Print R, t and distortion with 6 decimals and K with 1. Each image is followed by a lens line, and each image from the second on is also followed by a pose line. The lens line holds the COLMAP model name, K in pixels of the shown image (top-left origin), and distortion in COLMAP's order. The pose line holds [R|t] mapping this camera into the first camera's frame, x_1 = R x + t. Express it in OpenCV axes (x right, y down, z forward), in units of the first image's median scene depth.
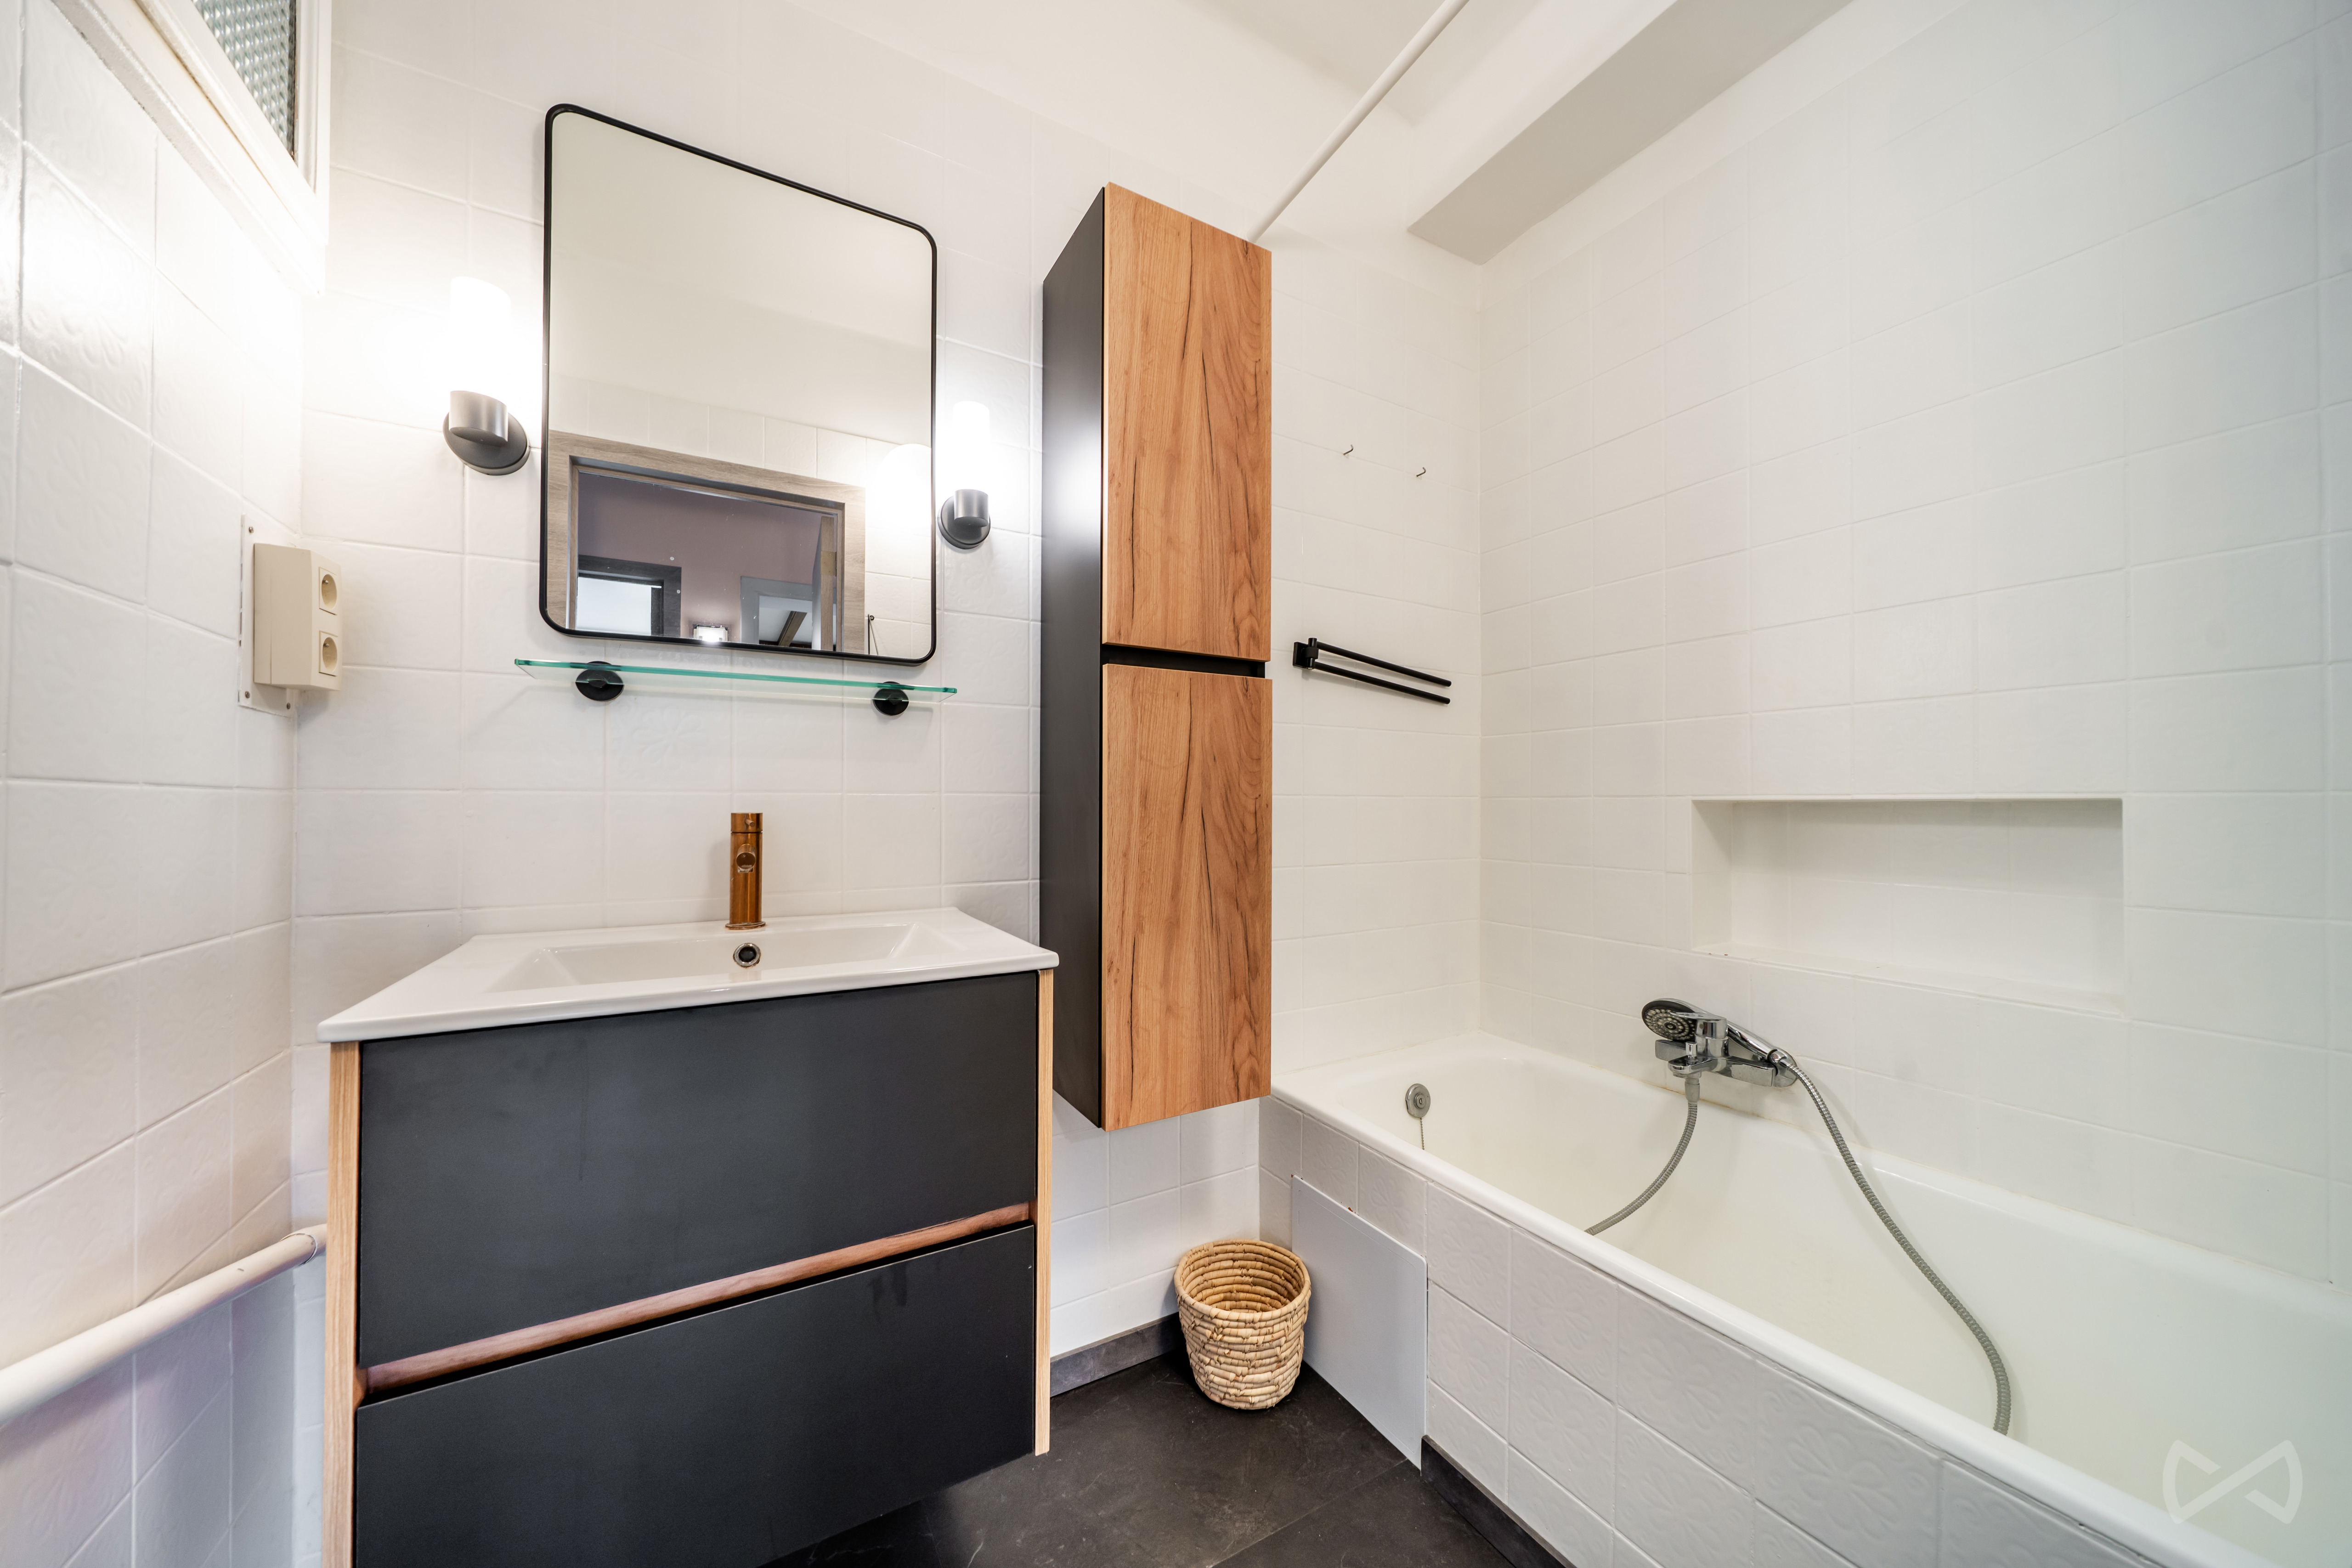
lens RADIAL K [[791.8, 0, 1174.4], [0, 791.8, 794.4], [0, 0, 1]] dist [-0.007411, -0.000020]
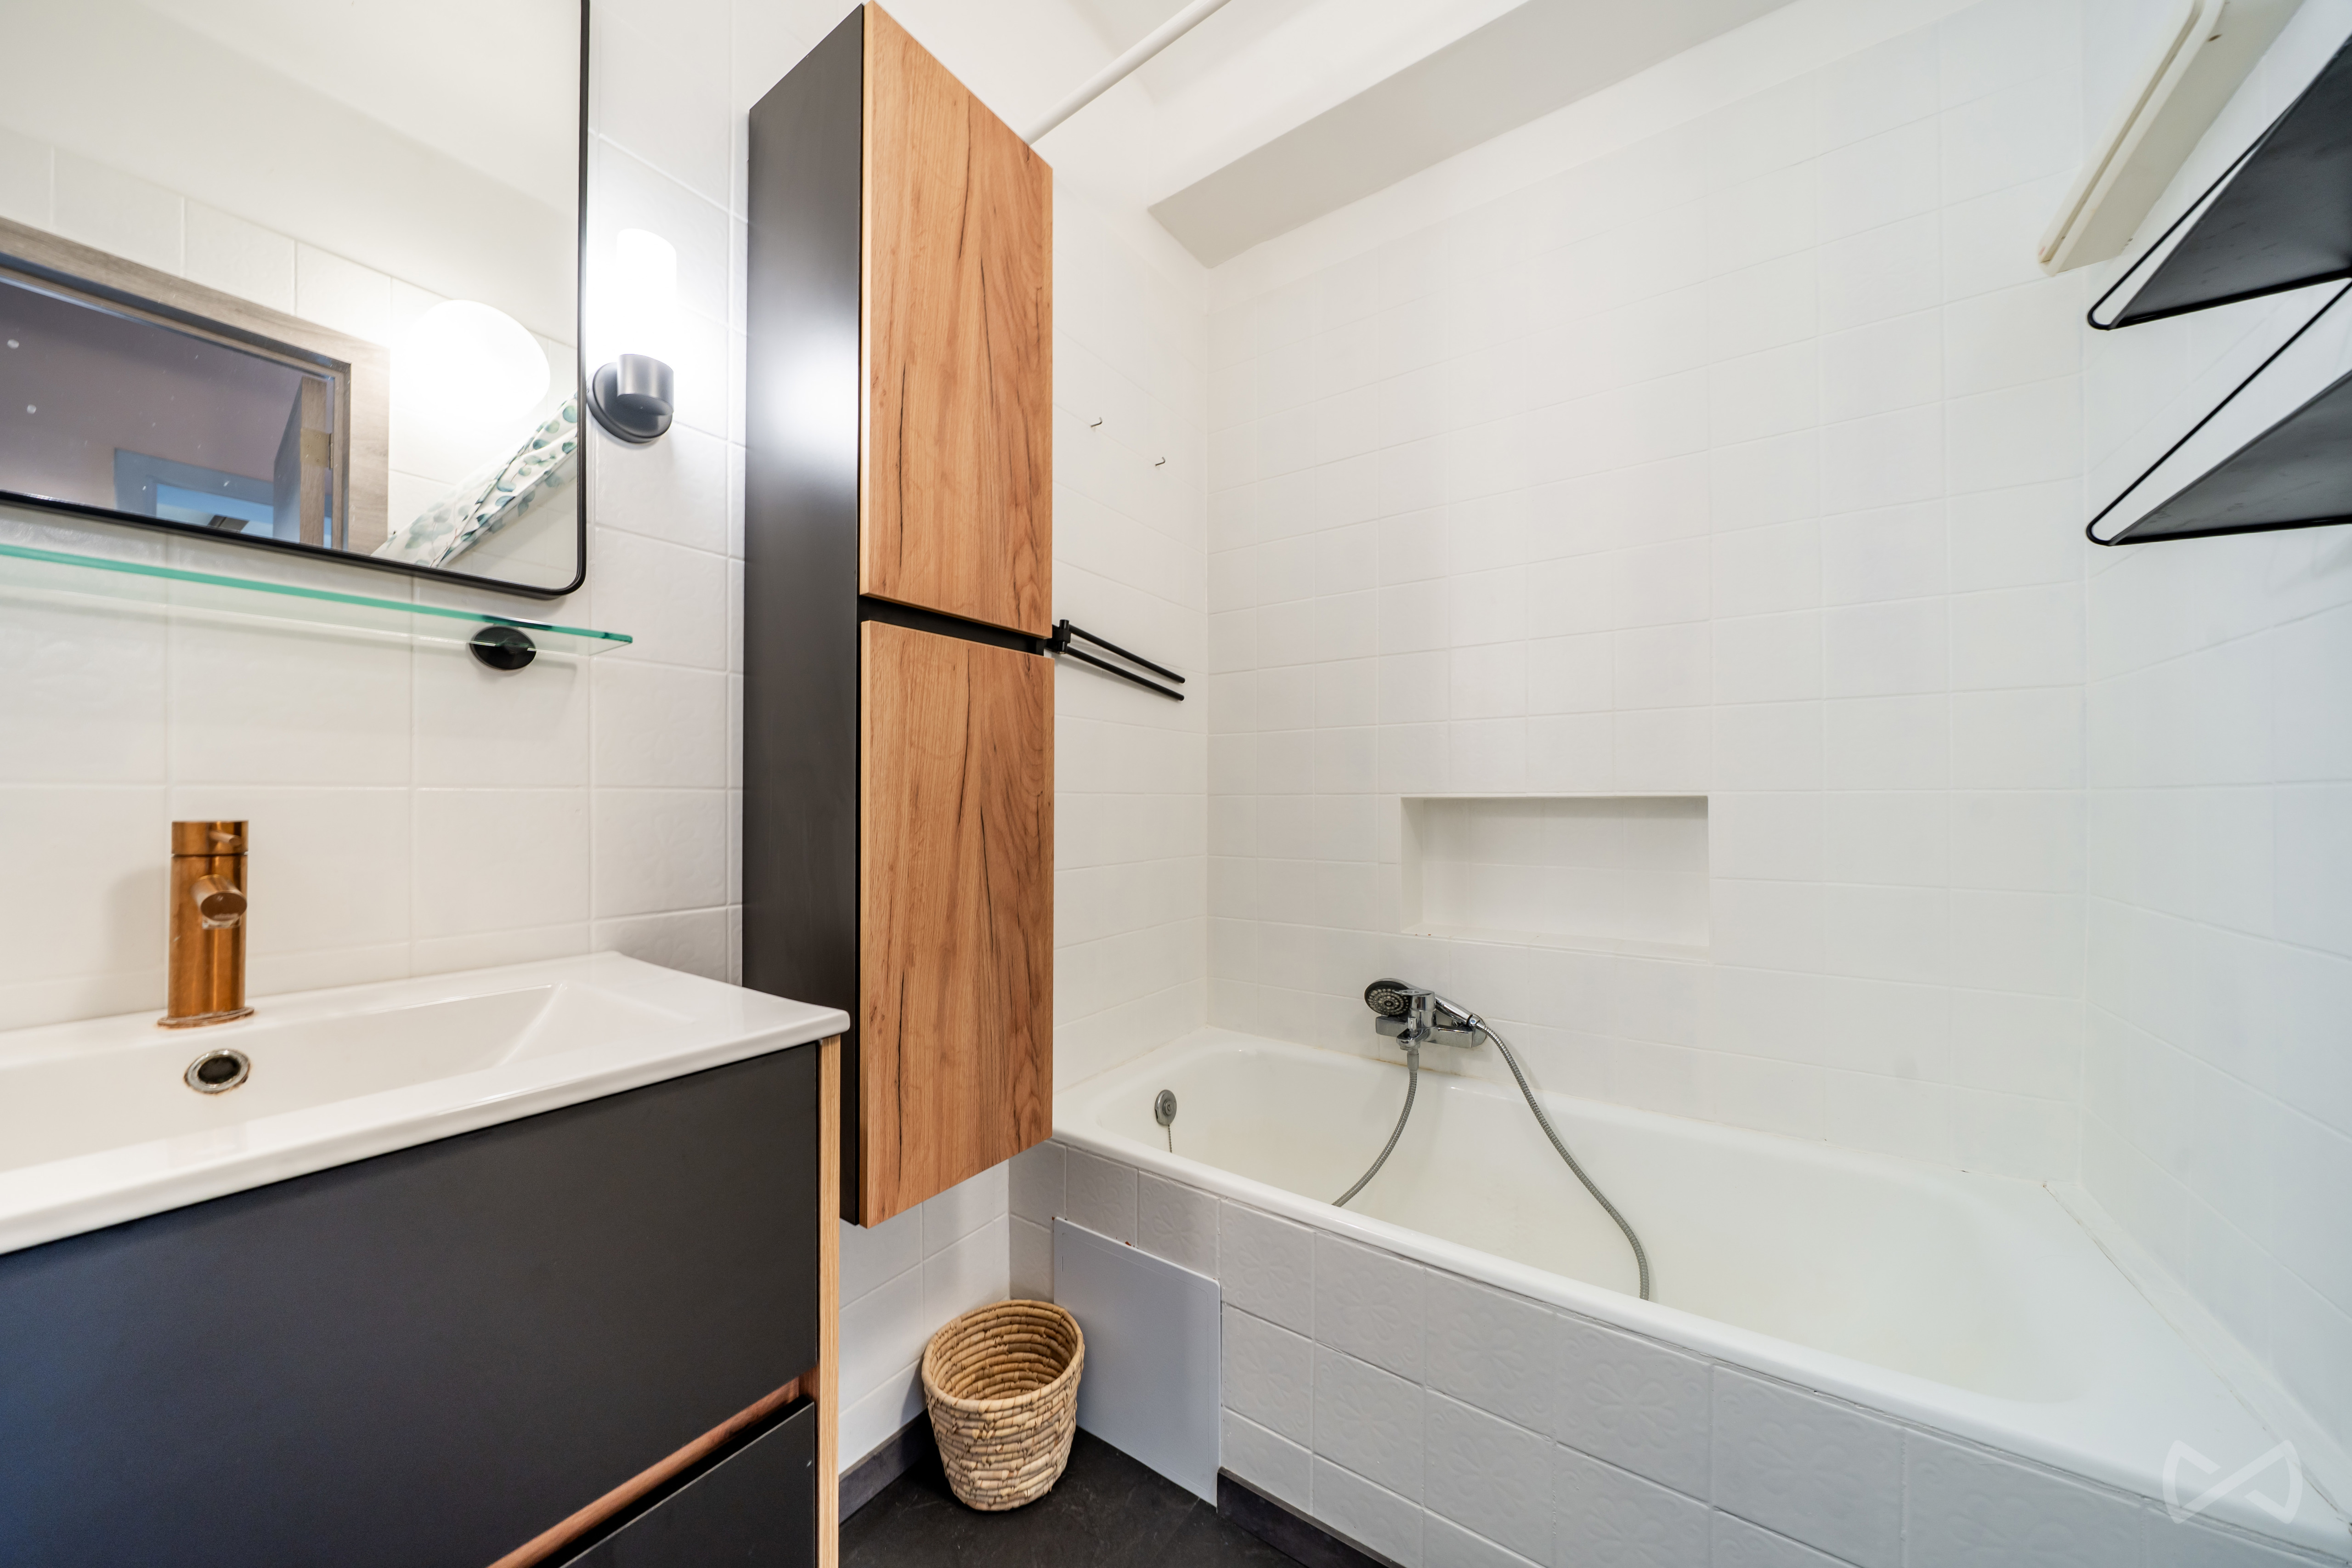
lens RADIAL K [[791.8, 0, 1174.6], [0, 791.8, 792.2], [0, 0, 1]] dist [-0.007411, -0.000020]
pose [[0.901877, 0.002199, 0.431987, -0.137318], [-0.002452, 0.999997, 0.000028, 0.001025], [-0.431986, -0.001084, 0.901880, 0.164319]]
